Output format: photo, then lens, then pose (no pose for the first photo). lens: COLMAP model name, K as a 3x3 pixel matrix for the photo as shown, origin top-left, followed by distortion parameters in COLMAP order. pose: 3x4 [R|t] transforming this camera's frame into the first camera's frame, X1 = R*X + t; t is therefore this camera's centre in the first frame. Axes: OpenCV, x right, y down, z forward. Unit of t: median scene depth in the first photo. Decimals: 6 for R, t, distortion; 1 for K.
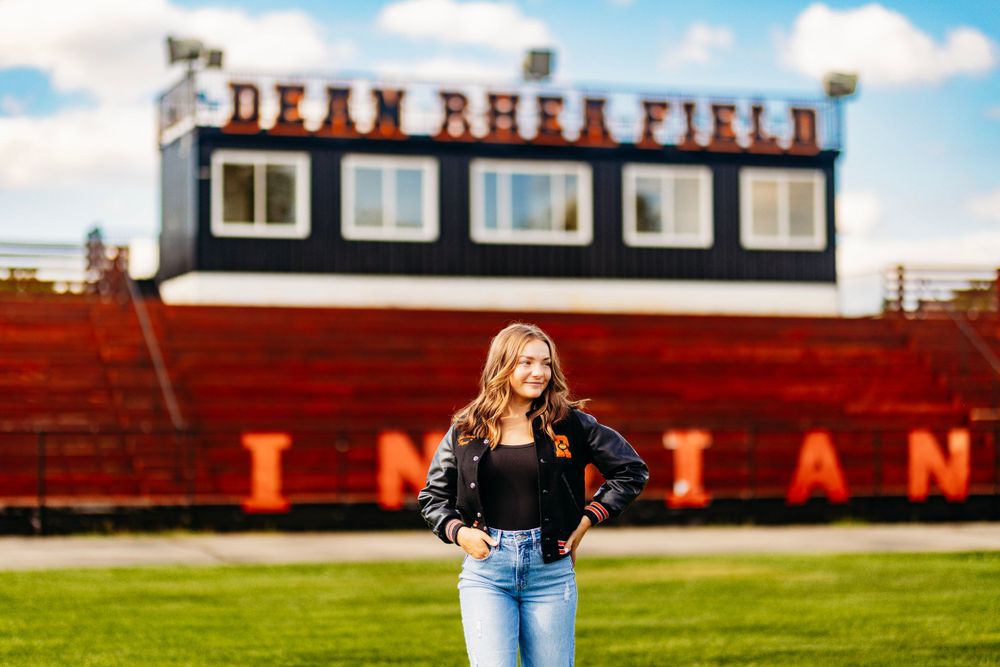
lens RADIAL K [[2435.4, 0, 477.9], [0, 2435.4, 333.4], [0, 0, 1]] dist [0.108291, 0.500885]
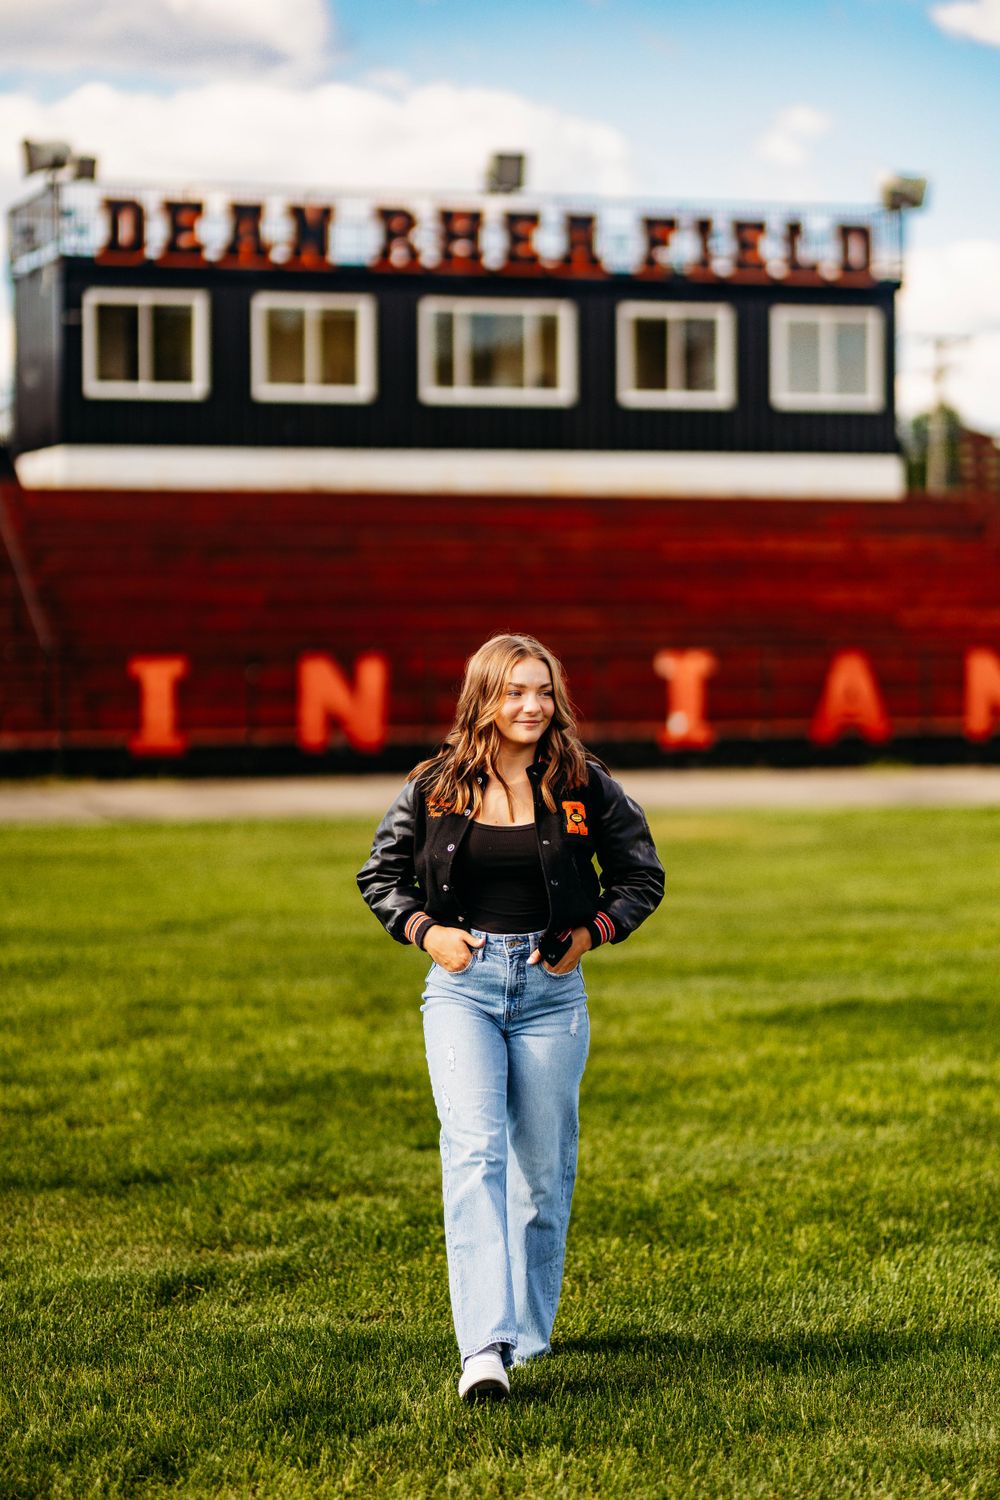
lens RADIAL K [[3674.7, 0, 650.5], [0, 3674.7, 749.5], [0, 0, 1]] dist [0.086627, 0.122222]
pose [[0.998668, 0.001460, 0.051567, 0.010772], [-0.005476, 0.996952, 0.077826, -0.019651], [-0.051296, -0.078004, 0.995632, -0.181365]]
